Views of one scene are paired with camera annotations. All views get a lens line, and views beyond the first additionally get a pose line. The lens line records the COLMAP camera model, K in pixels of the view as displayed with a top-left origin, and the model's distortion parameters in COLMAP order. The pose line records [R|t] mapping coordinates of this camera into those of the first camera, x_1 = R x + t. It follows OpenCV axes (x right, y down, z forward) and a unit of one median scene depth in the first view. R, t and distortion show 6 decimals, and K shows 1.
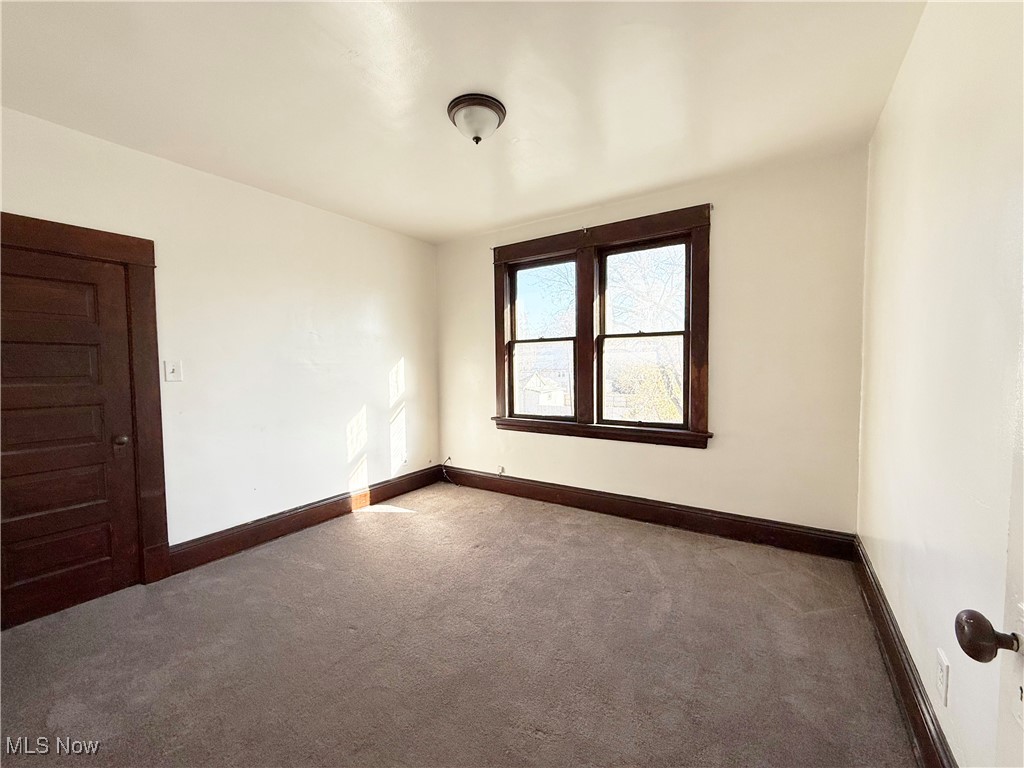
lens RADIAL K [[409.5, 0, 510.8], [0, 409.5, 385.7], [0, 0, 1]] dist [0.000686, 0.000260]
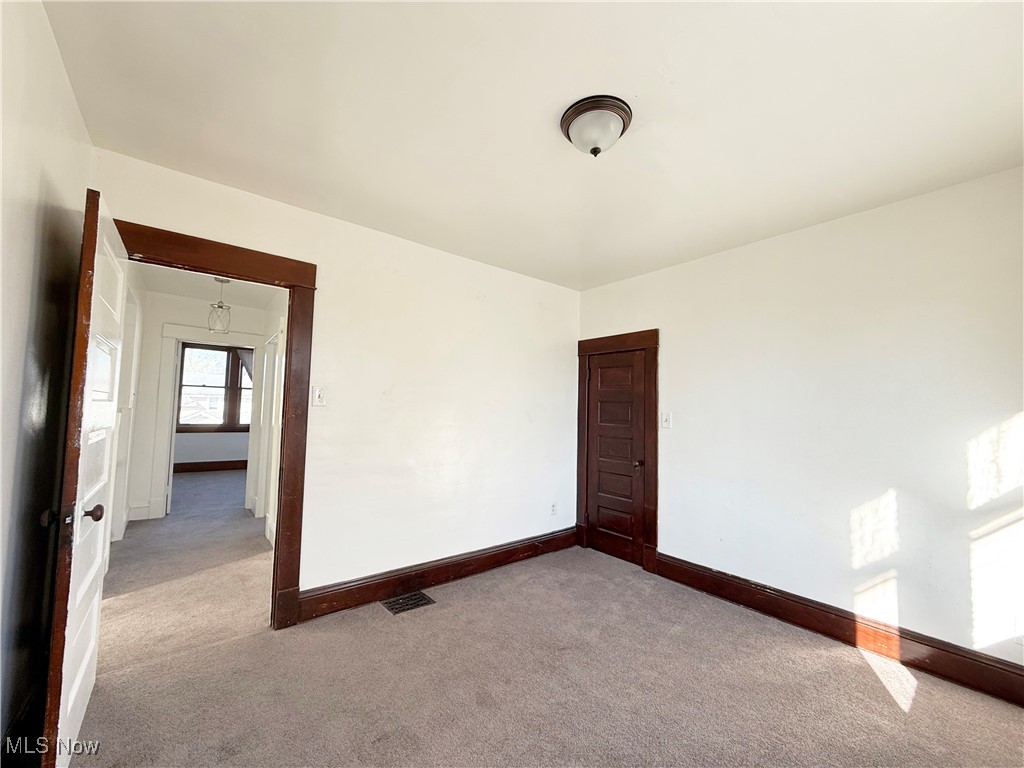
lens RADIAL K [[409.5, 0, 510.8], [0, 409.5, 385.7], [0, 0, 1]] dist [0.000686, 0.000260]
pose [[-0.303889, -0.052908, -0.951237, 0.538969], [-0.071377, 0.996915, -0.032646, -0.060726], [0.950030, 0.057975, -0.306728, 0.819310]]
